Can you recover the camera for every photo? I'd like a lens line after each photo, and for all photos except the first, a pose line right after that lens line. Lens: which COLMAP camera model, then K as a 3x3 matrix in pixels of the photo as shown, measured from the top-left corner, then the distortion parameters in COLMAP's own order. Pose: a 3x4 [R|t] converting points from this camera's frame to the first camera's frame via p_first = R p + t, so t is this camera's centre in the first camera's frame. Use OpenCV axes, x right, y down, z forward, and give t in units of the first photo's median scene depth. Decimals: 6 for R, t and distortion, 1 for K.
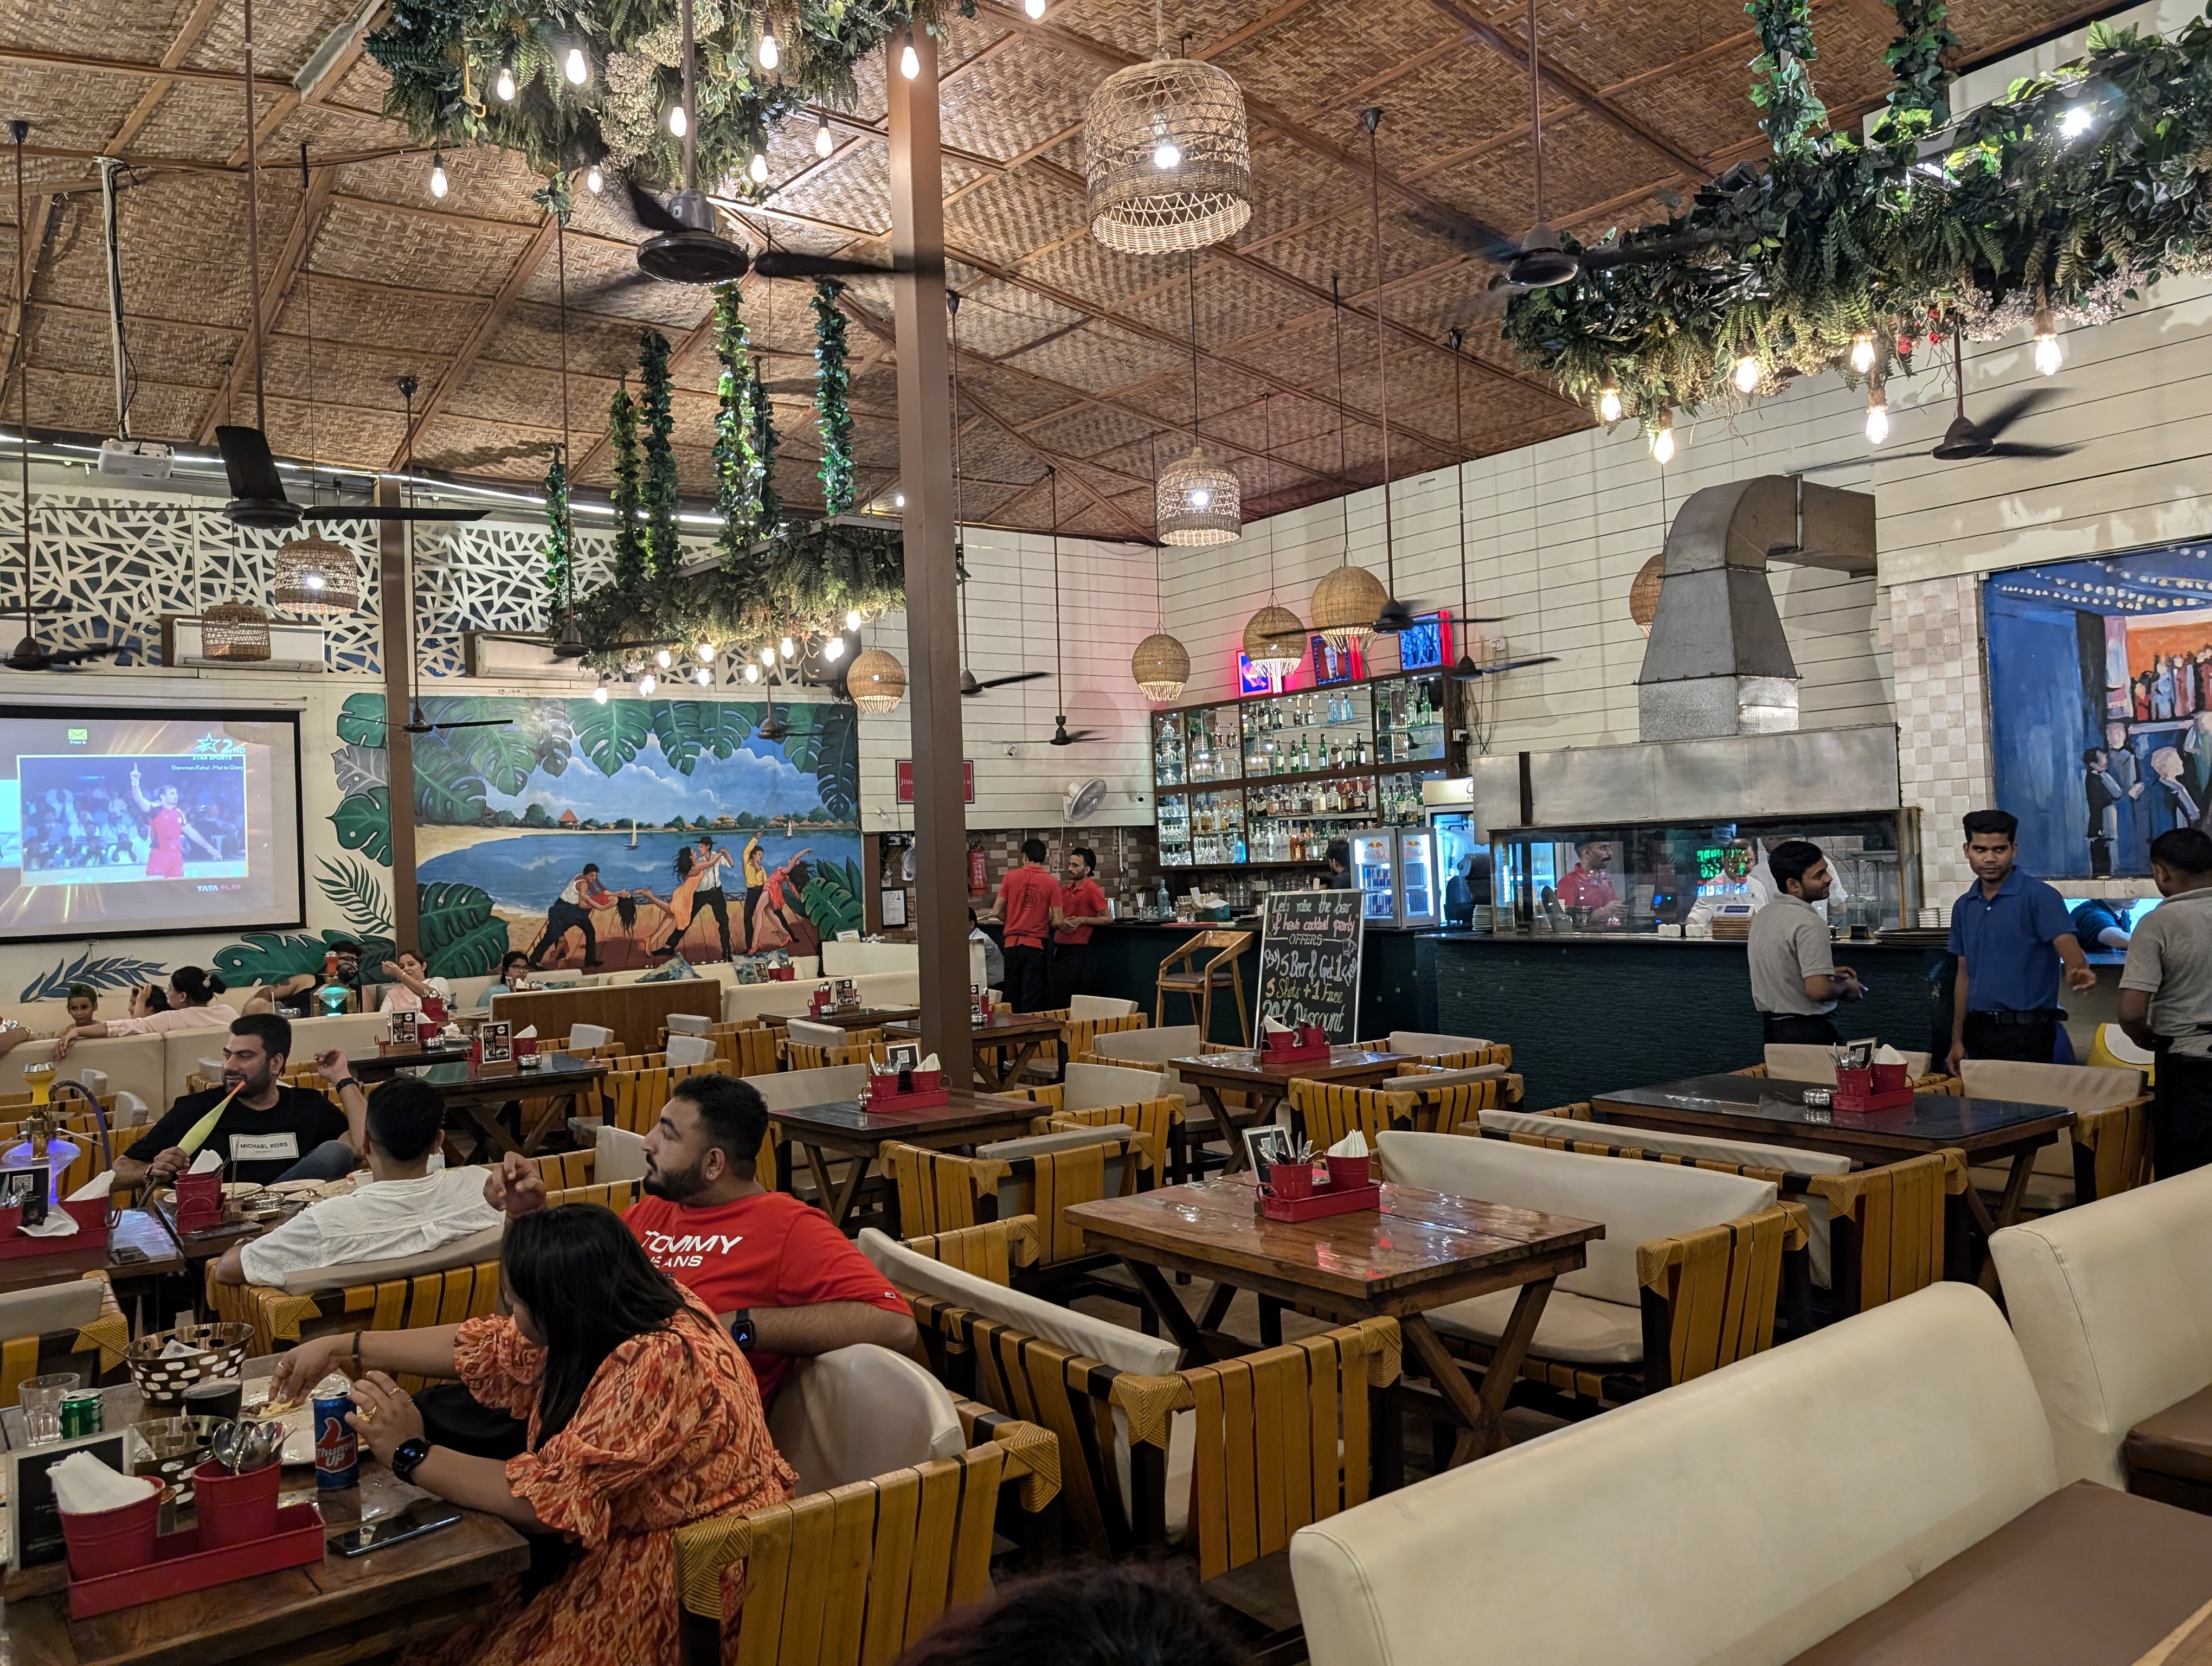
lens RADIAL K [[1616.2, 0, 1107.3], [0, 1616.2, 801.1], [0, 0, 1]] dist [0.011615, -0.013785]
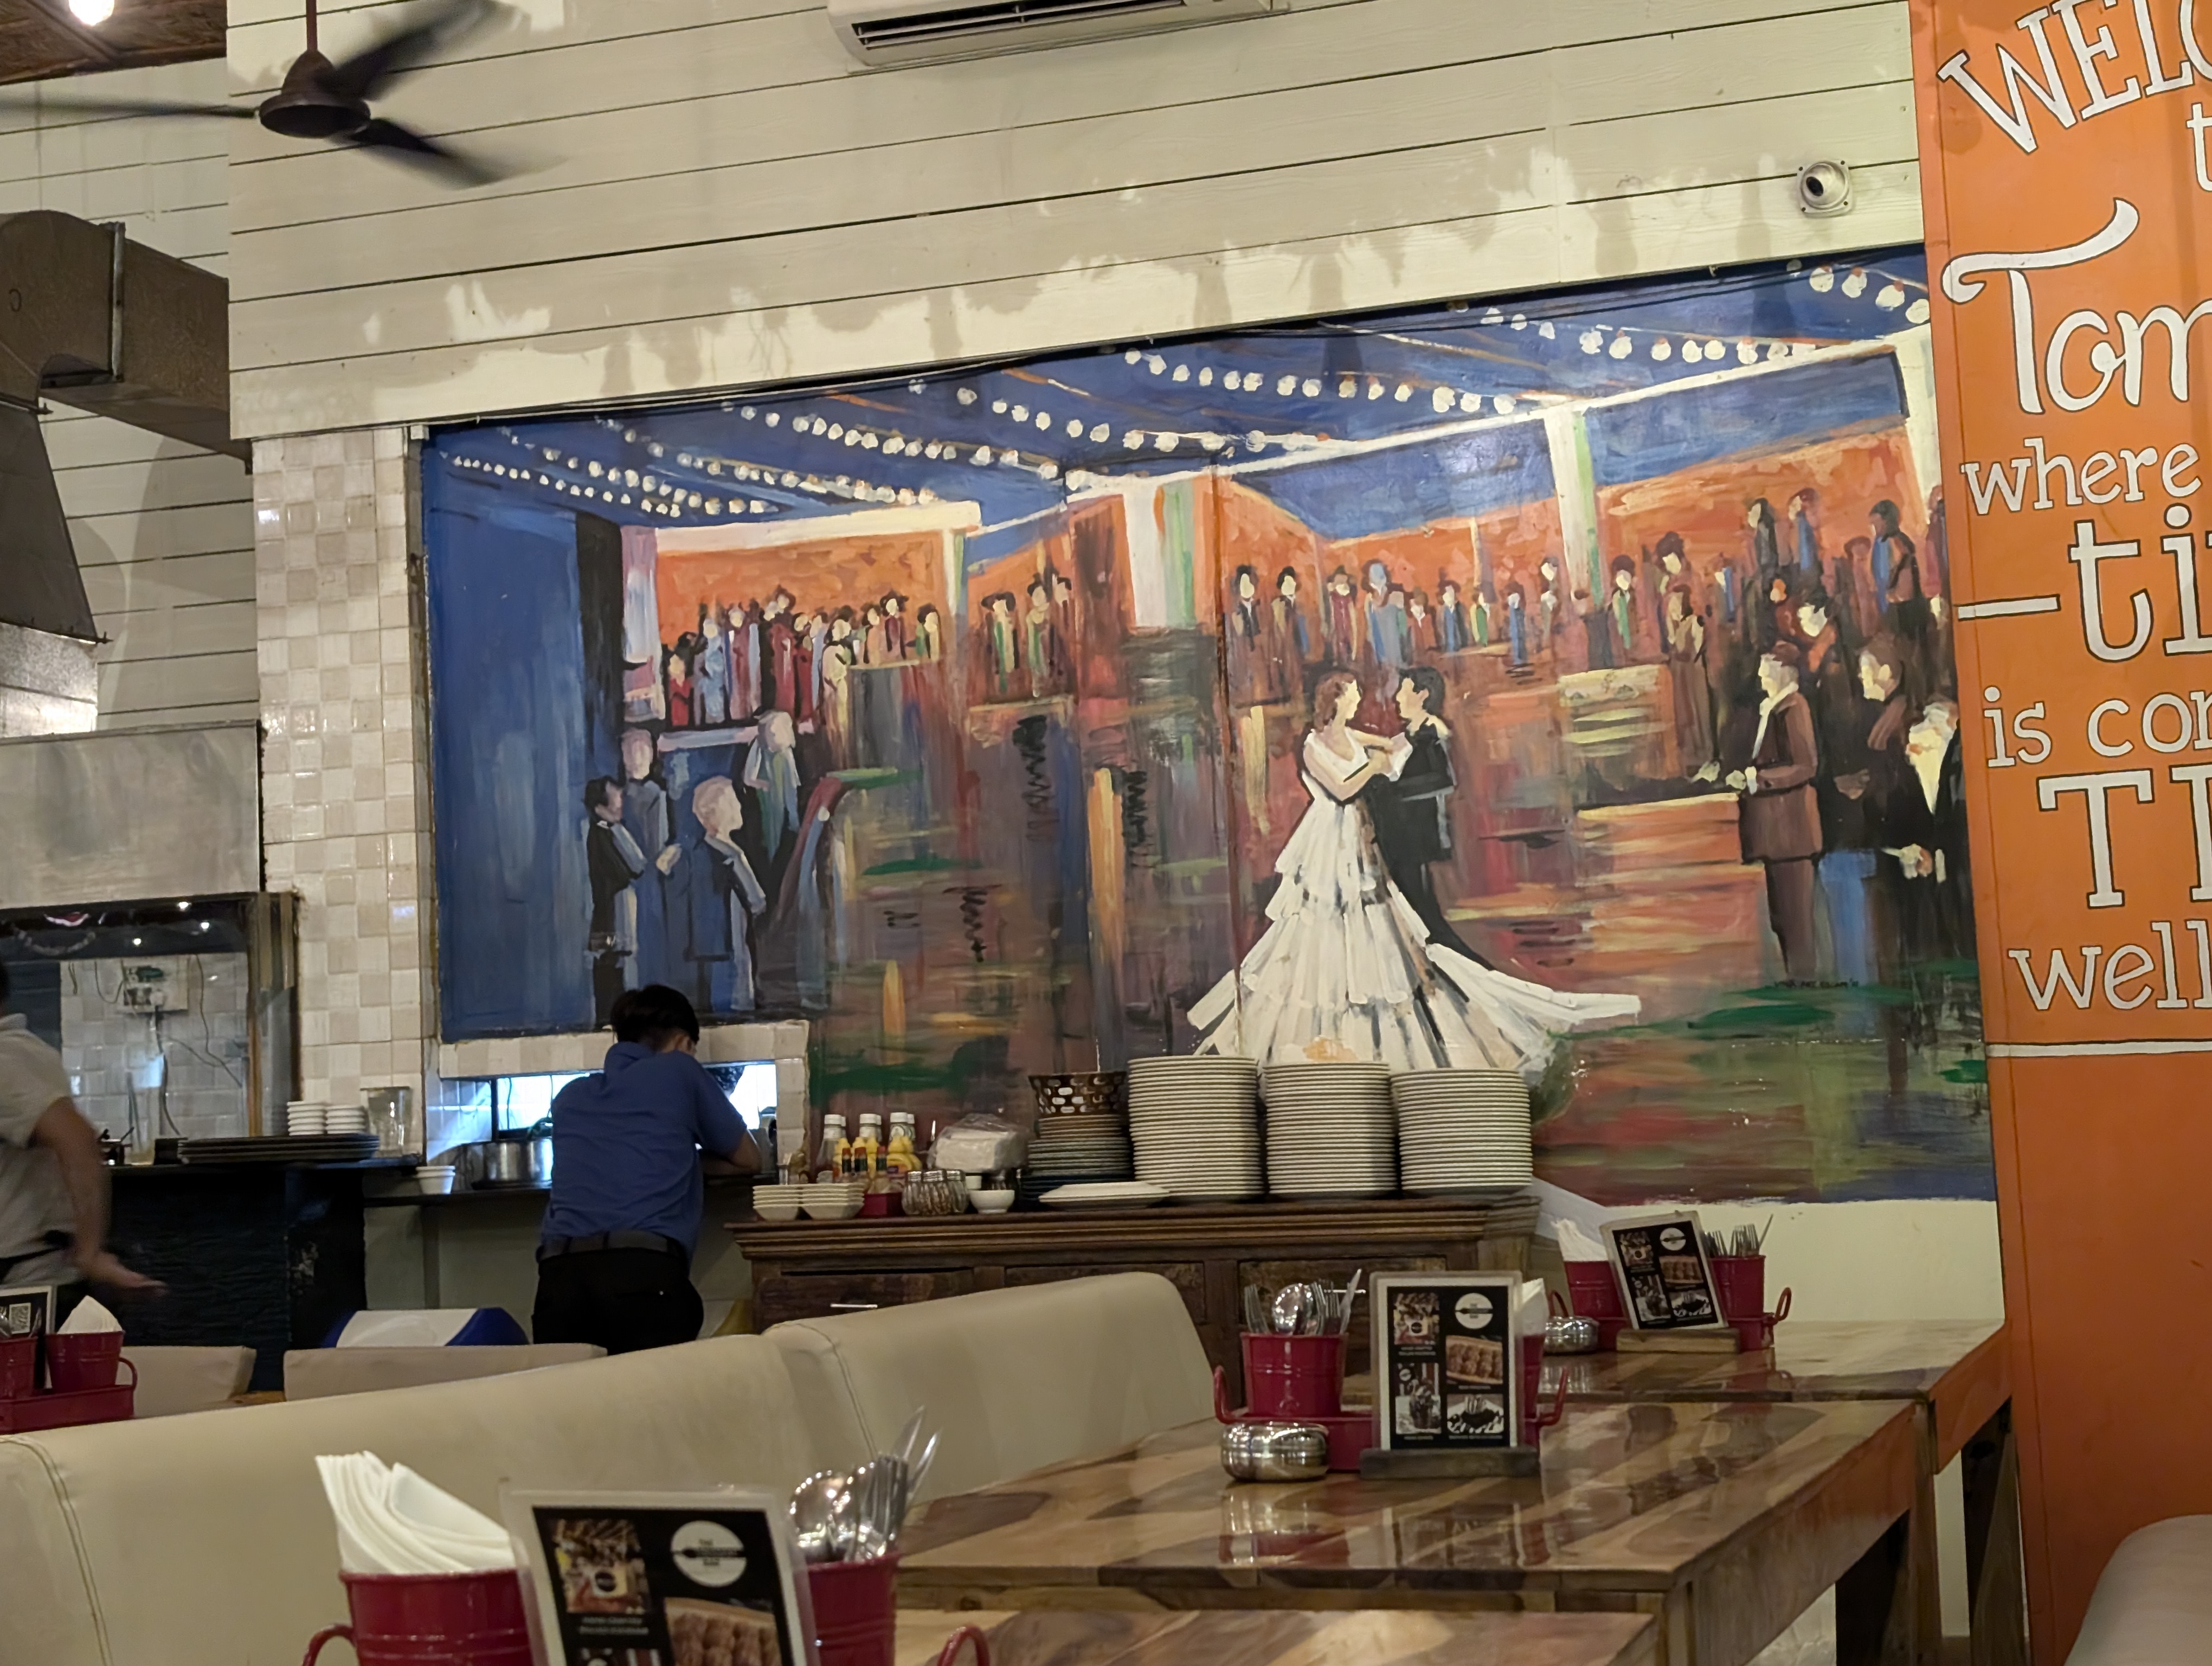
lens RADIAL K [[3469.3, 0, 1108.1], [0, 3469.3, 851.6], [0, 0, 1]] dist [0.052789, 0.000000]
pose [[0.820741, 0.049839, 0.569122, 0.099572], [-0.007809, 0.997073, -0.076053, 0.066704], [-0.571247, 0.057975, 0.818728, -0.001511]]
